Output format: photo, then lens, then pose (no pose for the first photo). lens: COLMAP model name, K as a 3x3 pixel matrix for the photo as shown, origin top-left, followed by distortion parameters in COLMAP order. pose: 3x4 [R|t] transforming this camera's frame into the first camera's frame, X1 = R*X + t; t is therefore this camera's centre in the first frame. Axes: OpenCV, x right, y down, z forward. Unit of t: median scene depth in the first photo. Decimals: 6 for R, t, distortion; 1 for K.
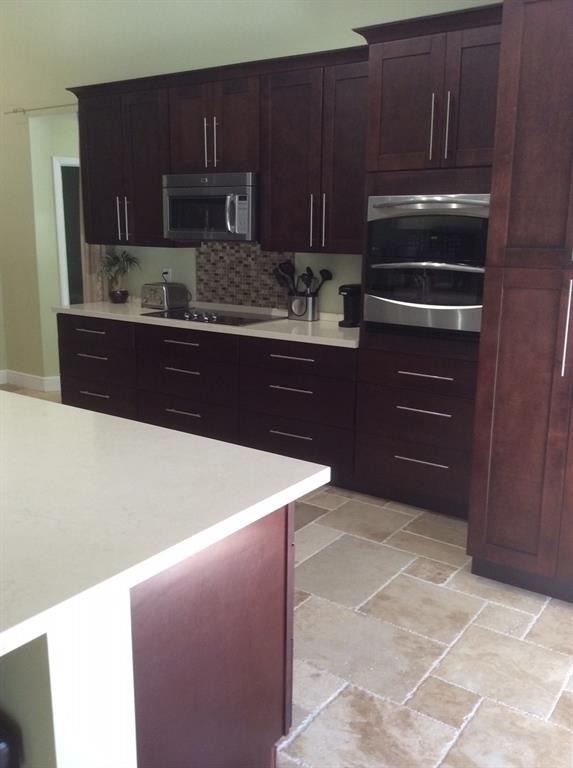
lens RADIAL K [[718.6, 0, 286.2], [0, 718.6, 383.1], [0, 0, 1]] dist [0.072842, 0.000000]
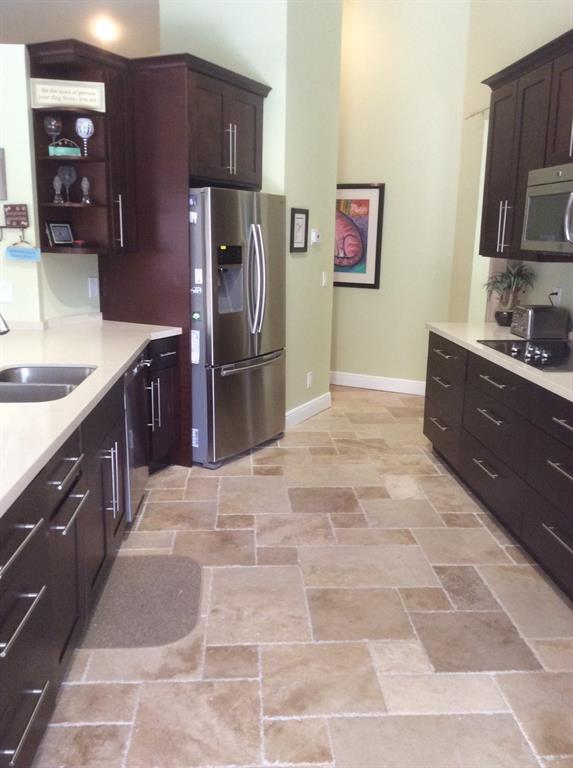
lens RADIAL K [[718.6, 0, 286.9], [0, 718.6, 384.4], [0, 0, 1]] dist [0.072842, 0.000000]
pose [[0.623867, 0.160036, -0.764970, 0.299401], [-0.168387, 0.983345, 0.068395, -0.064937], [0.763175, 0.086142, 0.640424, 0.296026]]
